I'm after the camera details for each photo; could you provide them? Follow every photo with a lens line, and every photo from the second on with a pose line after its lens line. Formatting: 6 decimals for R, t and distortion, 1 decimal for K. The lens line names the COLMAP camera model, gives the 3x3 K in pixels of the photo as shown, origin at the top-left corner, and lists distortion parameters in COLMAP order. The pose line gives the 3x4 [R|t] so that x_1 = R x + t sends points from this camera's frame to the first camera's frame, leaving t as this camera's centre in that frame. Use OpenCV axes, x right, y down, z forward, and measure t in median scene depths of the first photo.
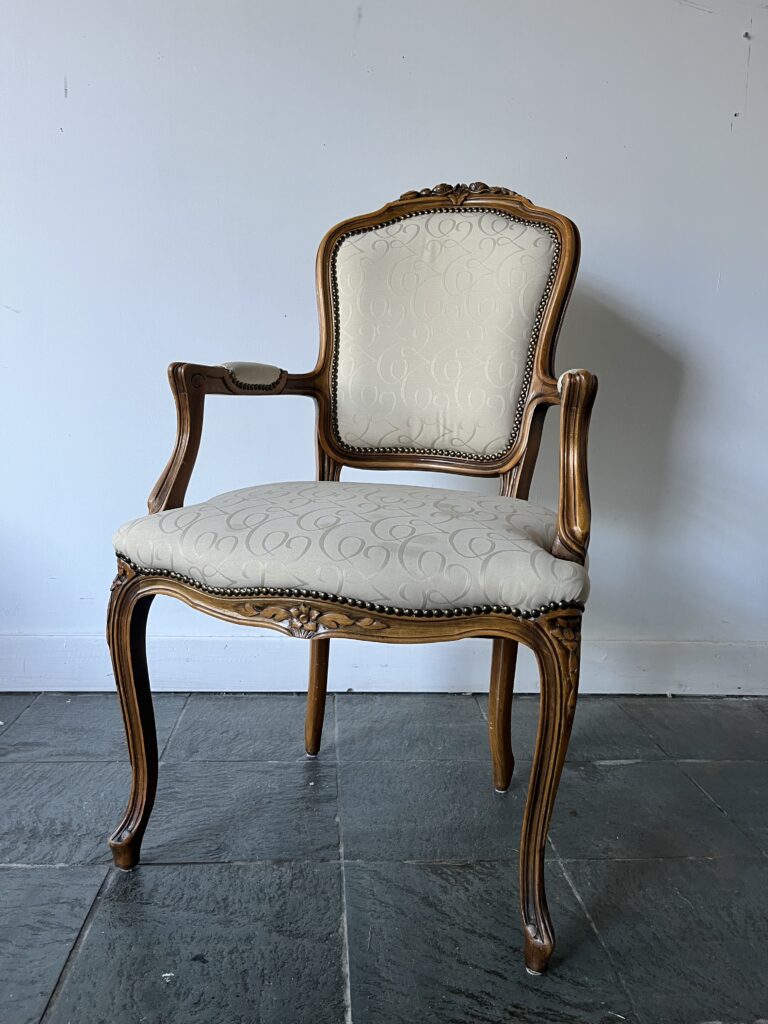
lens RADIAL K [[780.3, 0, 384.3], [0, 780.3, 509.5], [0, 0, 1]] dist [0.059512, 0.007504]
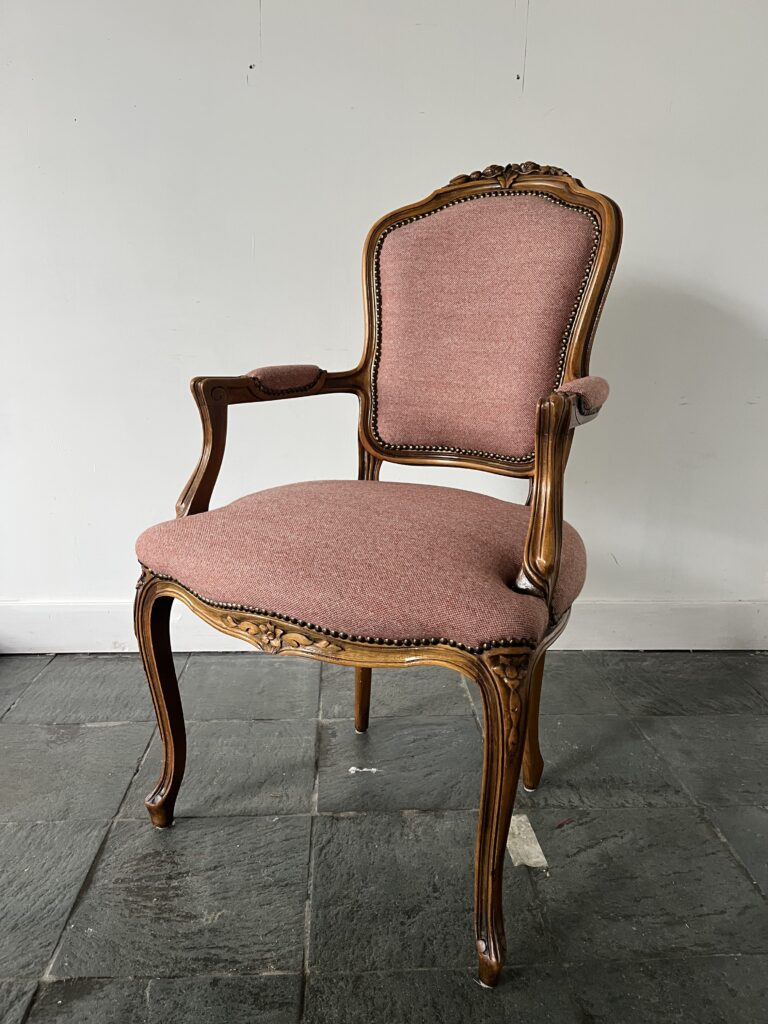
lens RADIAL K [[780.3, 0, 386.8], [0, 780.3, 506.6], [0, 0, 1]] dist [0.059512, 0.007504]
pose [[0.971063, 0.028829, -0.237076, 0.249175], [-0.009089, 0.996429, 0.083939, -0.106012], [0.238649, -0.079355, 0.967858, 0.013064]]
